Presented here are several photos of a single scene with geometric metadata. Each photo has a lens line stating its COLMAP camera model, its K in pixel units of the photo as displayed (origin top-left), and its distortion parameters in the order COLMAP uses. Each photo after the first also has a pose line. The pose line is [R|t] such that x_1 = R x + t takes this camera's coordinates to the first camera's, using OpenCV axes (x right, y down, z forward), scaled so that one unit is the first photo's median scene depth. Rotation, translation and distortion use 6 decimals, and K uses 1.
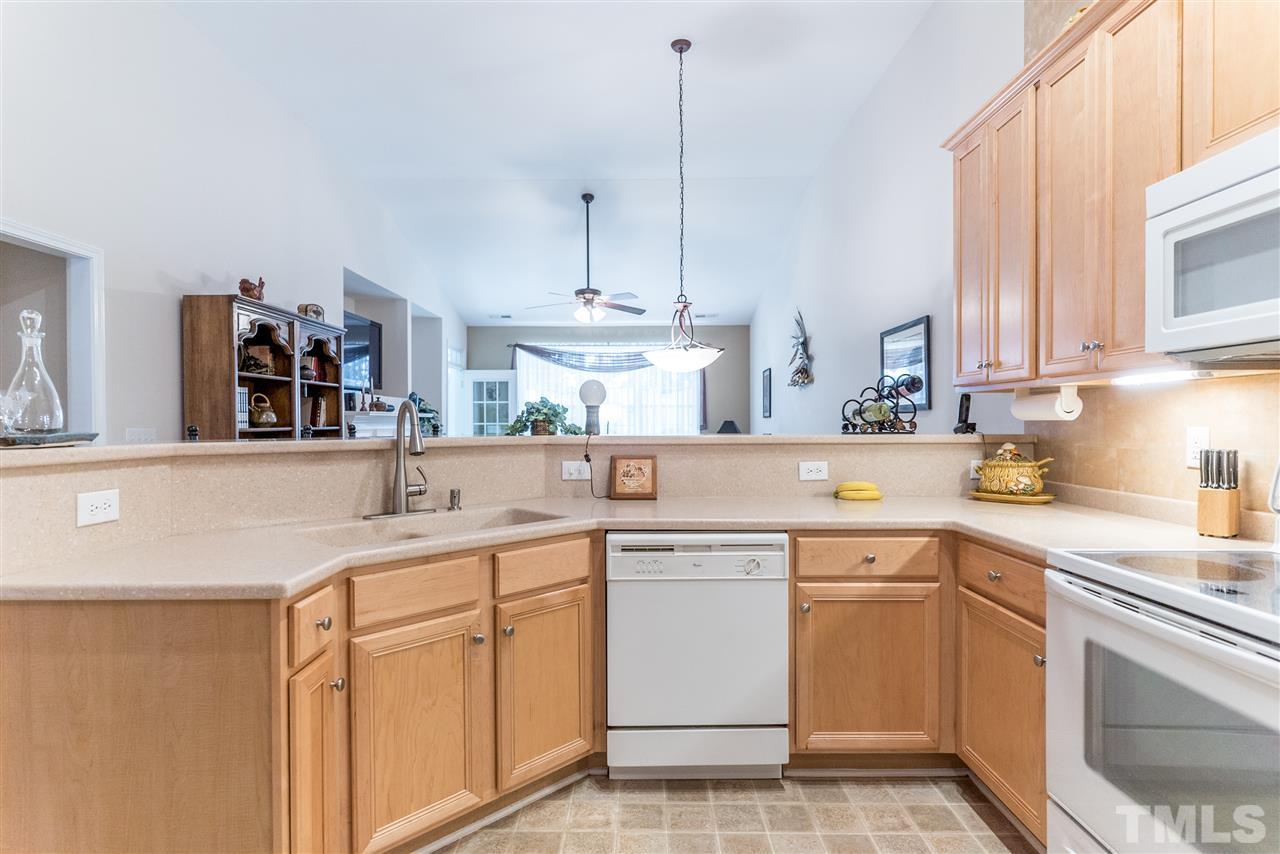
lens RADIAL K [[654.5, 0, 637.3], [0, 654.5, 427.6], [0, 0, 1]] dist [-0.001436, -0.000225]
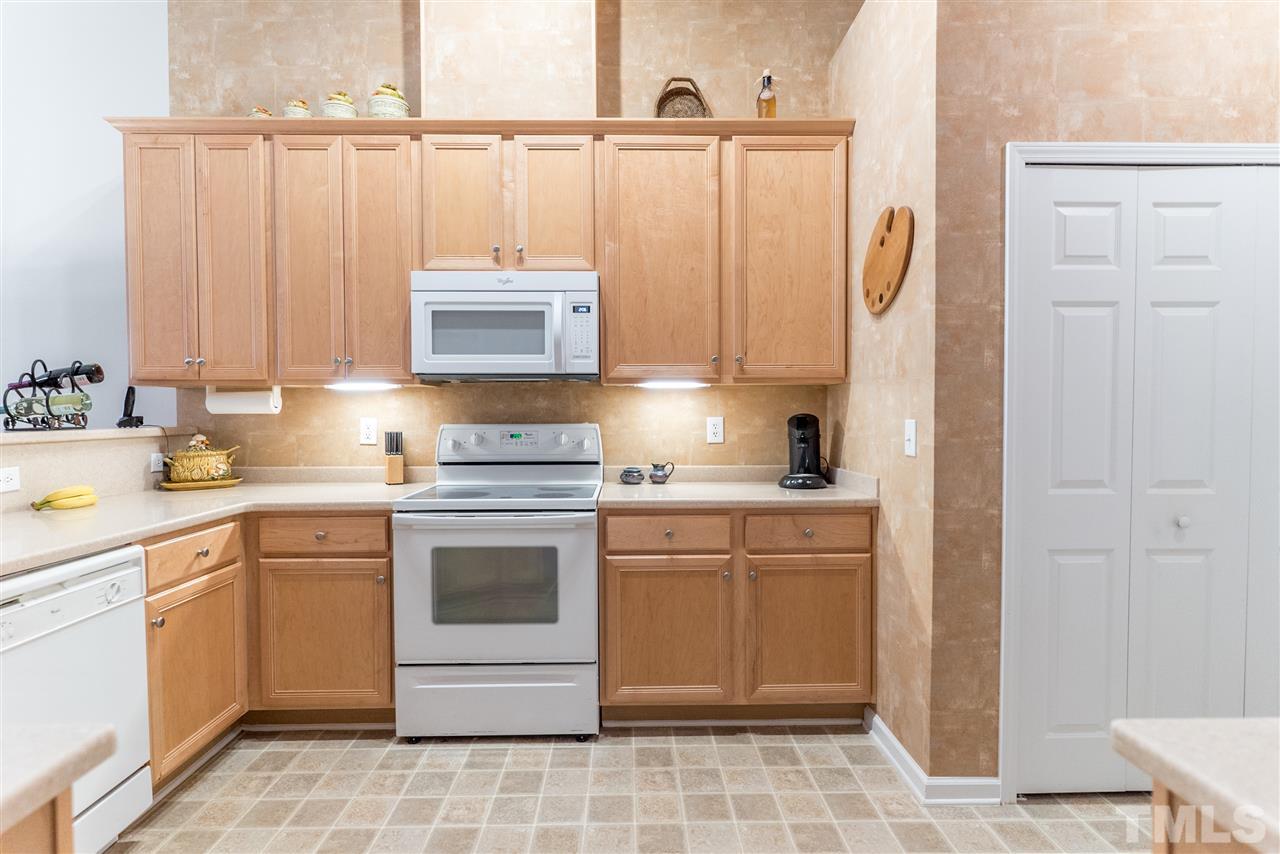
lens RADIAL K [[654.5, 0, 637.3], [0, 654.5, 427.6], [0, 0, 1]] dist [-0.001436, -0.000225]
pose [[-0.030275, -0.021543, 0.999309, -0.613926], [0.010541, 0.999705, 0.021870, -0.004681], [-0.999486, 0.011195, -0.030039, 0.343911]]
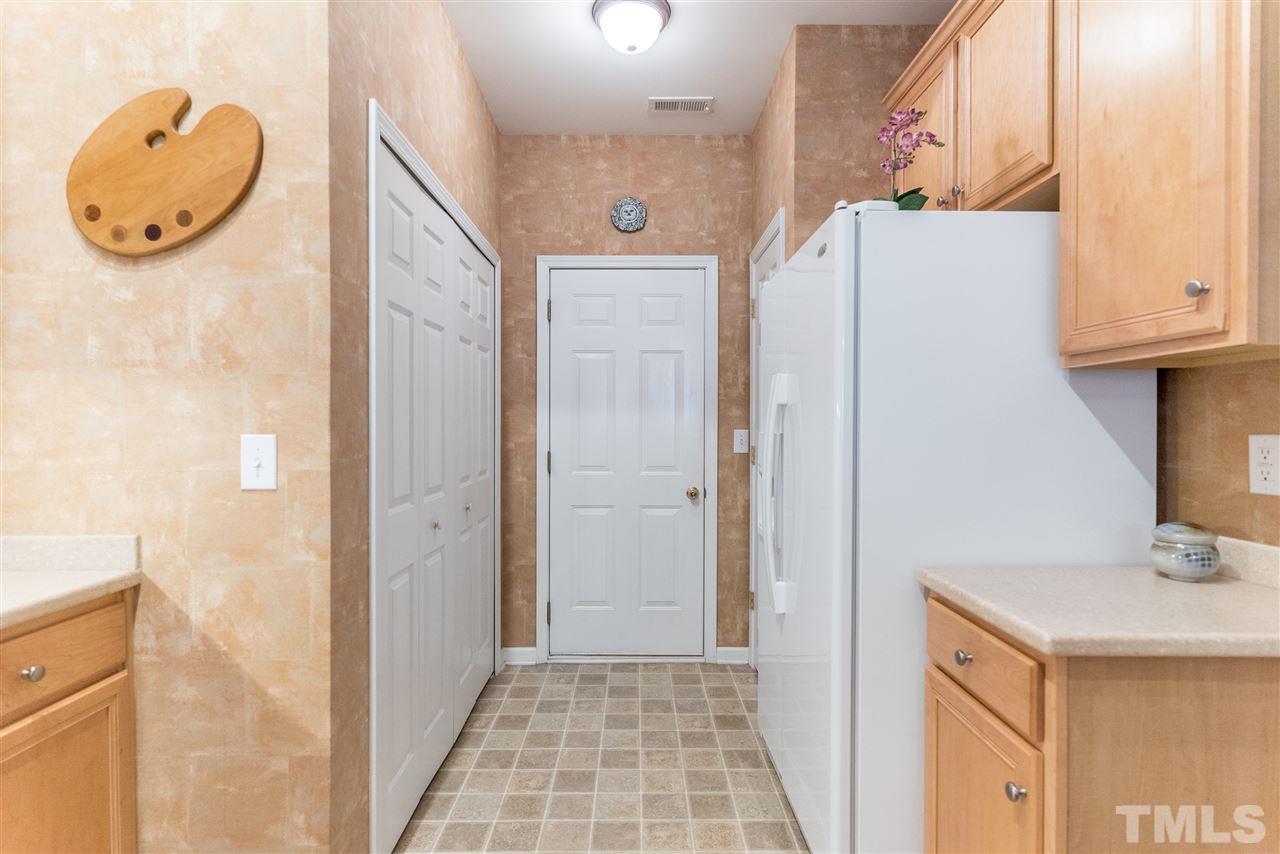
lens RADIAL K [[654.5, 0, 637.3], [0, 654.5, 427.6], [0, 0, 1]] dist [-0.001436, -0.000225]
pose [[-0.999879, 0.003187, -0.015194, -0.023542], [0.002979, 0.999902, 0.013674, -0.005458], [0.015236, 0.013627, -0.999791, 0.553872]]
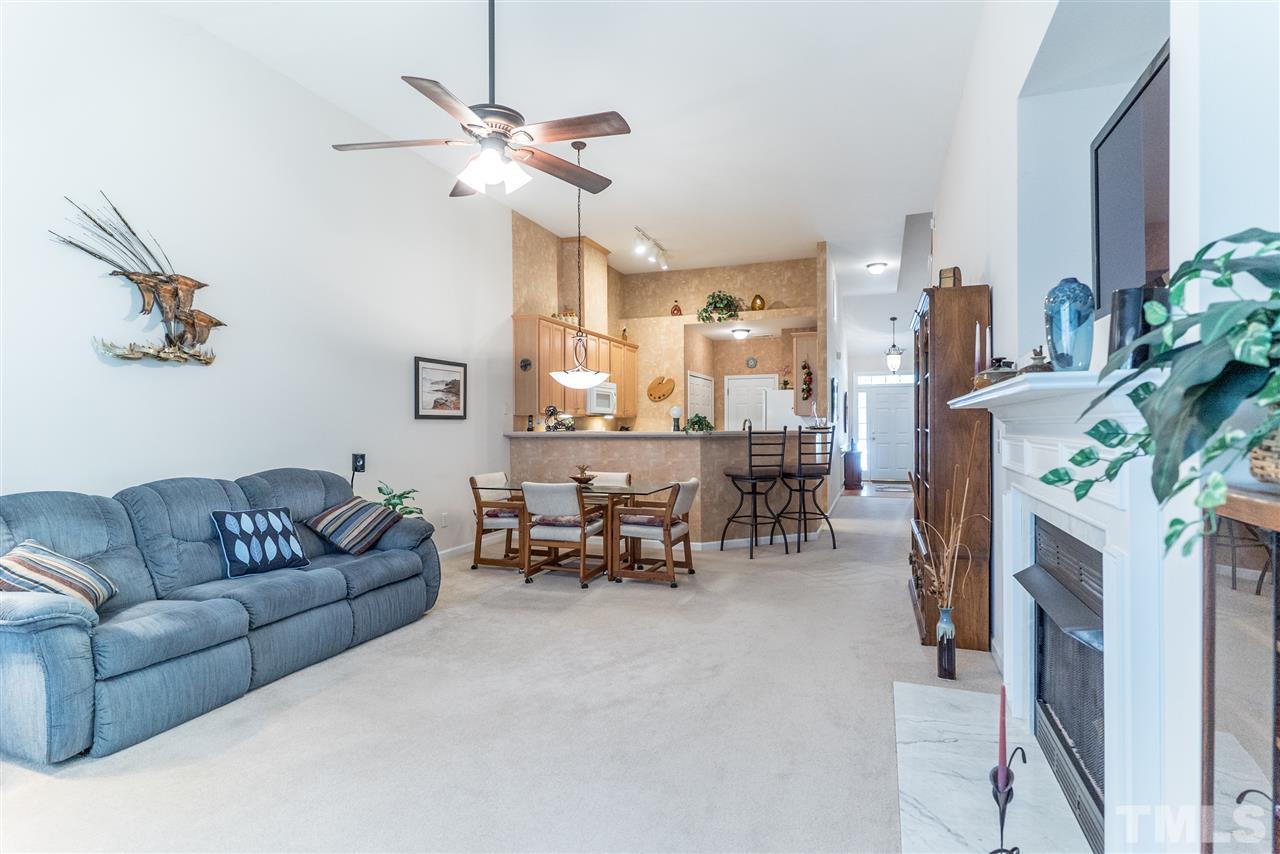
lens RADIAL K [[654.5, 0, 637.3], [0, 654.5, 427.6], [0, 0, 1]] dist [-0.001436, -0.000225]
pose [[-0.941442, 0.006035, 0.337121, -0.877636], [0.009871, 0.999905, 0.009666, -0.032061], [-0.337031, 0.012427, -0.941412, 4.005769]]
